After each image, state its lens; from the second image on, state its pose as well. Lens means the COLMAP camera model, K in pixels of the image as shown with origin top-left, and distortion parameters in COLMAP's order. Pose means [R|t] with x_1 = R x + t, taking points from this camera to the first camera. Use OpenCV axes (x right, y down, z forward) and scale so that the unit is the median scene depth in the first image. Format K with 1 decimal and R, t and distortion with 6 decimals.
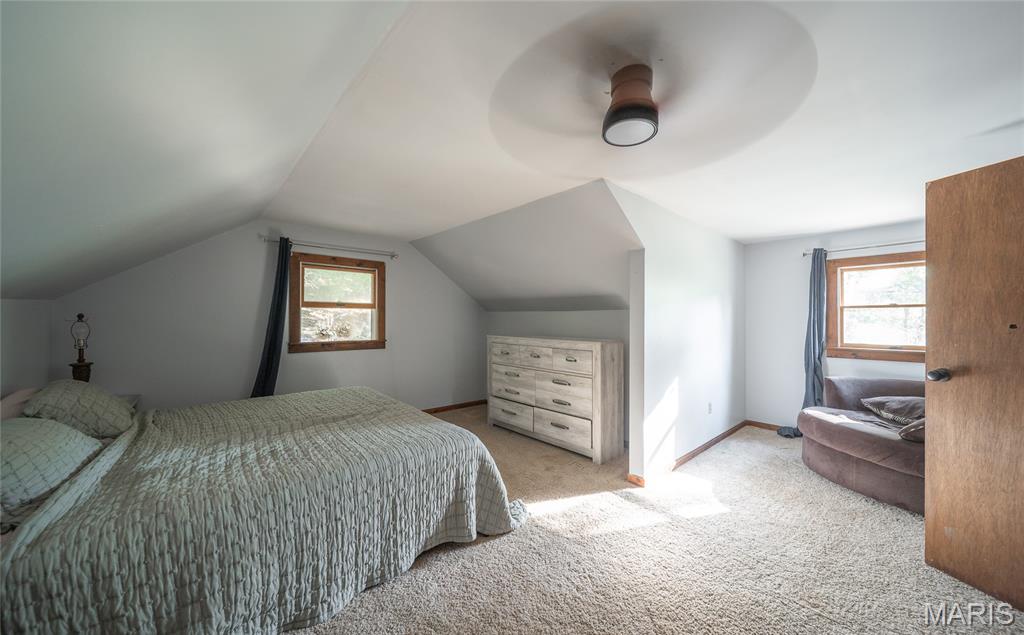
lens RADIAL K [[359.6, 0, 510.7], [0, 359.6, 312.1], [0, 0, 1]] dist [0.000243, -0.000274]
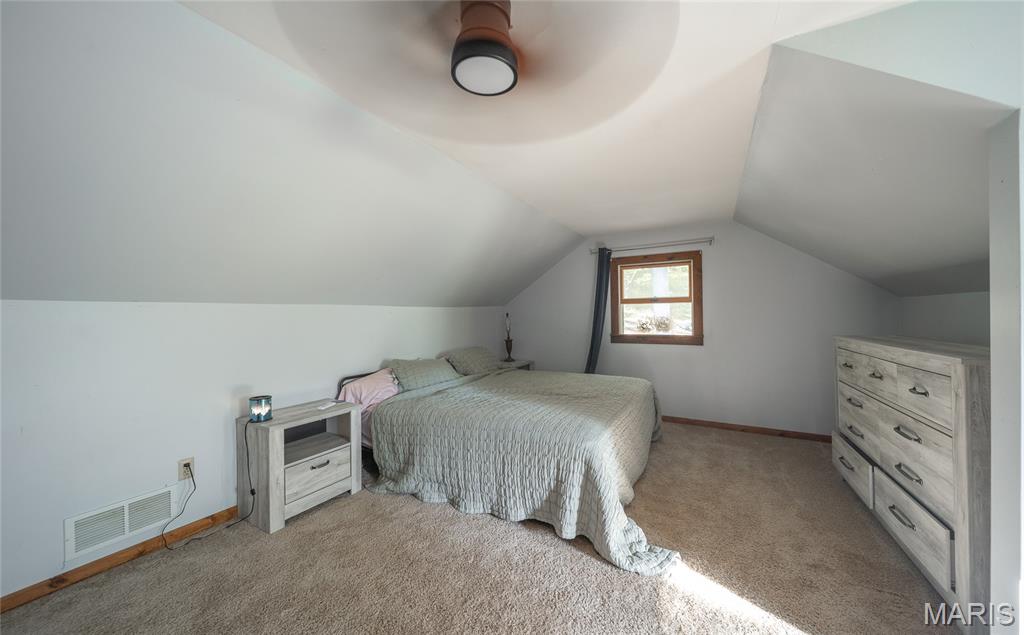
lens RADIAL K [[359.6, 0, 510.7], [0, 359.6, 312.1], [0, 0, 1]] dist [0.000243, -0.000274]
pose [[0.326638, -0.018997, -0.944959, 0.569926], [0.031308, 0.999467, -0.009271, 0.017393], [0.944631, -0.026557, 0.327058, 0.405803]]
